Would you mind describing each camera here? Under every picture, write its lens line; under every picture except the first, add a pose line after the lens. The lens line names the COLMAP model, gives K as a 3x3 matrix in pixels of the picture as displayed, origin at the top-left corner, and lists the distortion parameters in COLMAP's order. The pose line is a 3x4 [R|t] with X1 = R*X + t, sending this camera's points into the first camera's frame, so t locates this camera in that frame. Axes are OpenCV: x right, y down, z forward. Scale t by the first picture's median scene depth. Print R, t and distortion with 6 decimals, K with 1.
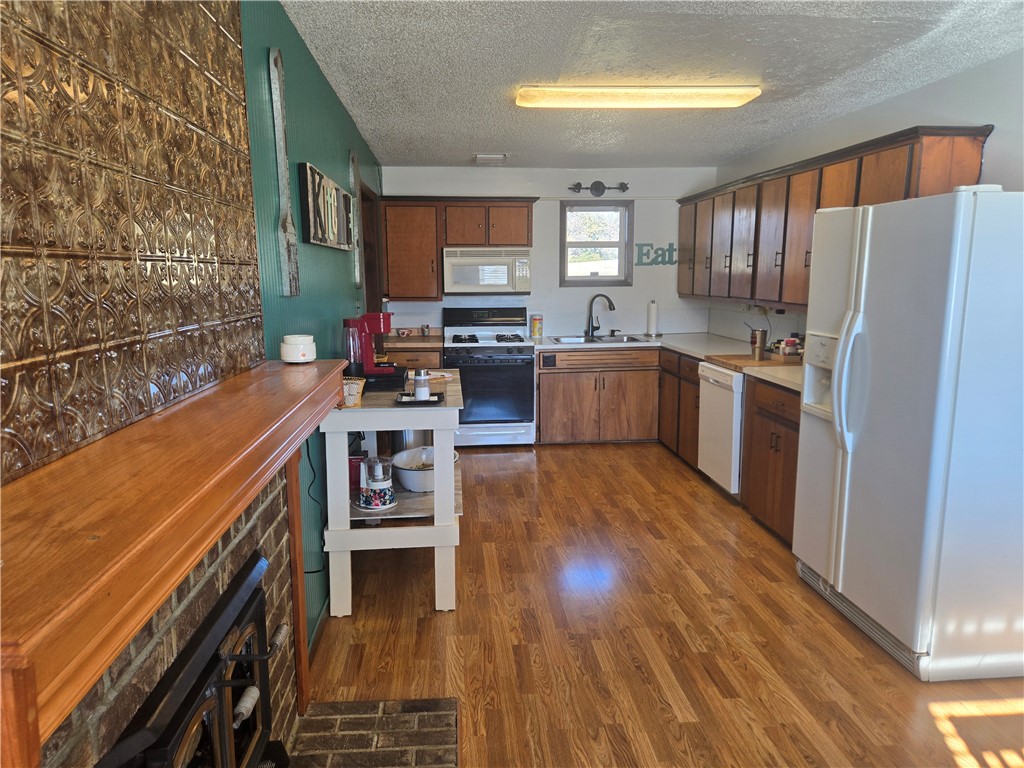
lens RADIAL K [[688.0, 0, 507.3], [0, 688.0, 379.9], [0, 0, 1]] dist [0.060300, -0.045956]
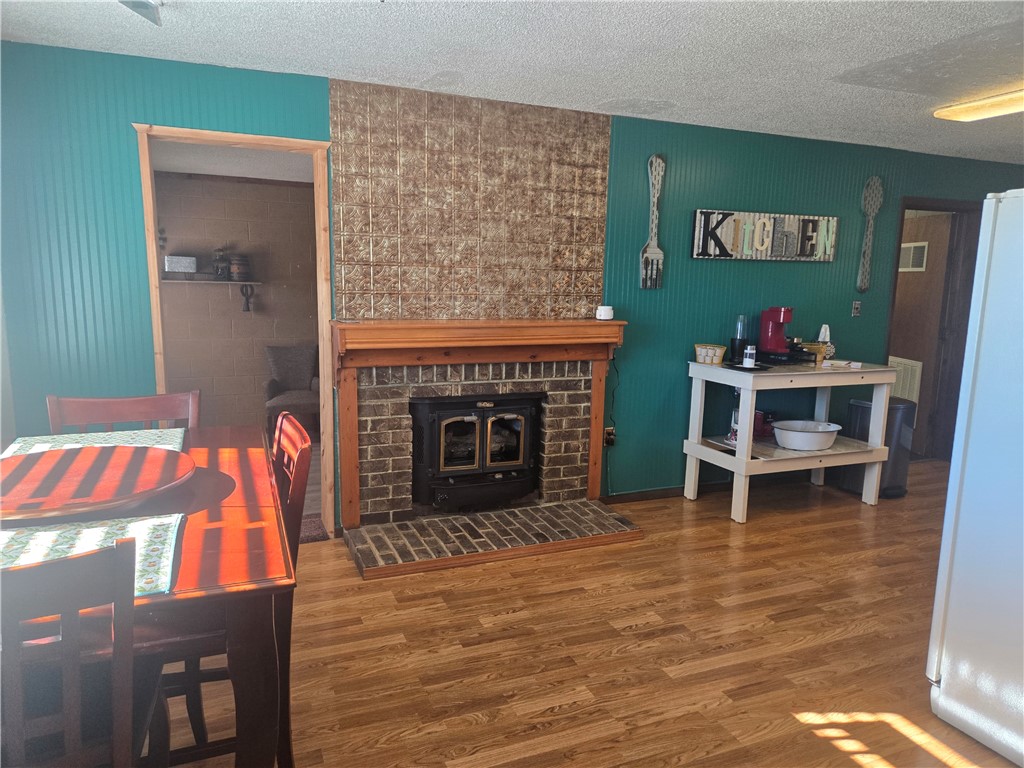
lens RADIAL K [[688.0, 0, 511.7], [0, 688.0, 389.5], [0, 0, 1]] dist [0.060300, -0.045956]
pose [[0.320867, 0.168777, -0.931965, 1.227532], [-0.174377, 0.977701, 0.117023, -0.011490], [0.930933, 0.124964, 0.343143, 0.086387]]
